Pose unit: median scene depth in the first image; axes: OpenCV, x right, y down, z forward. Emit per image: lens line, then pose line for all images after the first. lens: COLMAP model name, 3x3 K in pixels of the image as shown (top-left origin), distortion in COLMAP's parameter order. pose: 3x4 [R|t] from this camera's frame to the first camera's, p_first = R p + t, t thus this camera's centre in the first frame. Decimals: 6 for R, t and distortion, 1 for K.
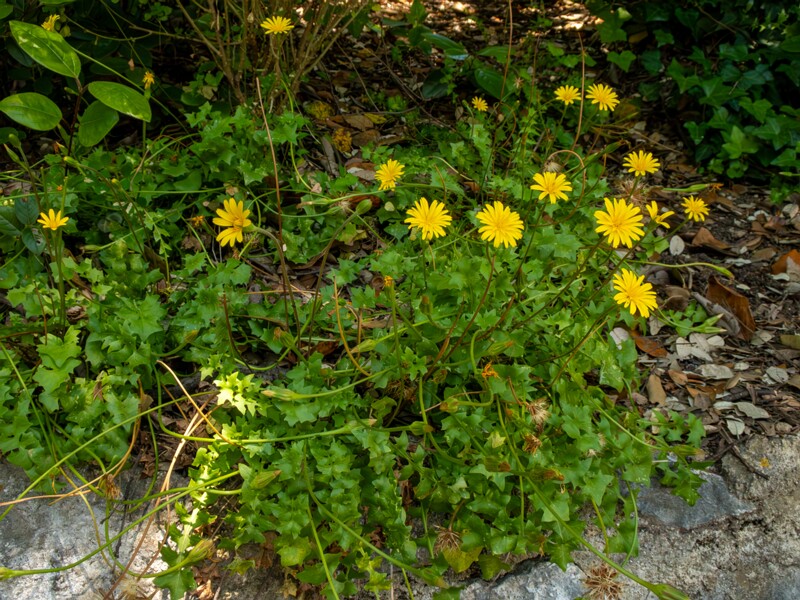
lens RADIAL K [[903.2, 0, 400.0], [0, 903.2, 300.0], [0, 0, 1]] dist [-0.012901, 0.033050]
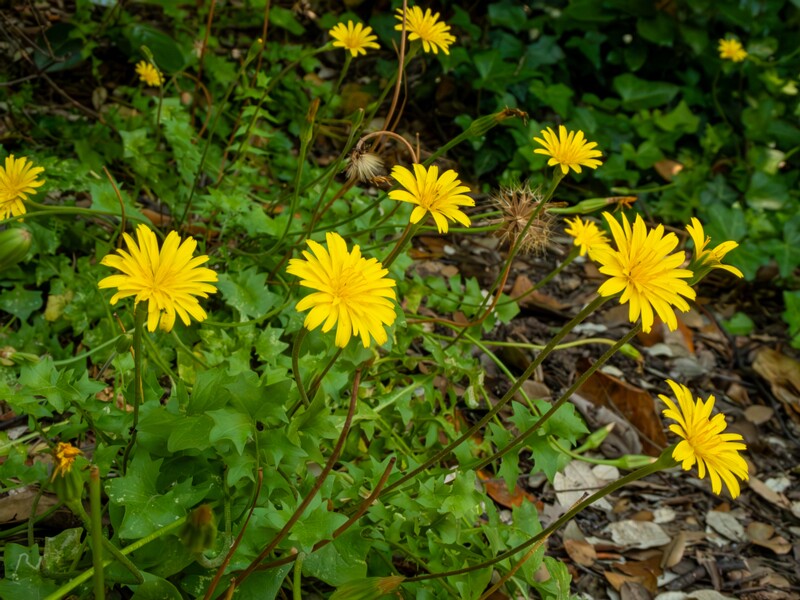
lens RADIAL K [[1160.2, 0, 378.5], [0, 1160.2, 297.2], [0, 0, 1]] dist [-0.023809, 0.031300]
pose [[0.942599, -0.039436, 0.331589, -0.027399], [0.060768, 0.996679, -0.054208, -0.031558], [-0.328350, 0.071246, 0.941865, 0.311575]]
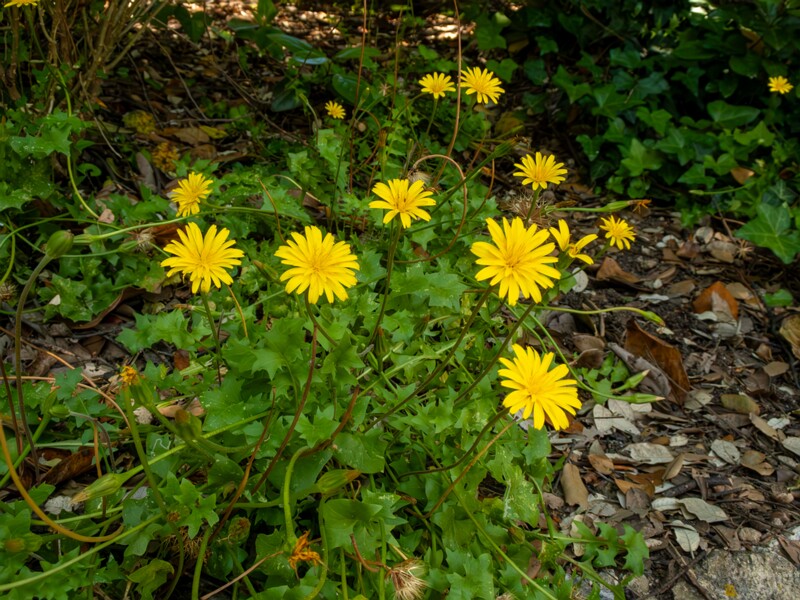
lens RADIAL K [[860.0, 0, 400.0], [0, 860.0, 300.0], [0, 0, 1]] dist [-0.013019, -0.007850]
pose [[0.991876, -0.027301, 0.124242, 0.052217], [0.030861, 0.999164, -0.026813, -0.028861], [-0.123406, 0.030429, 0.991890, 0.270381]]
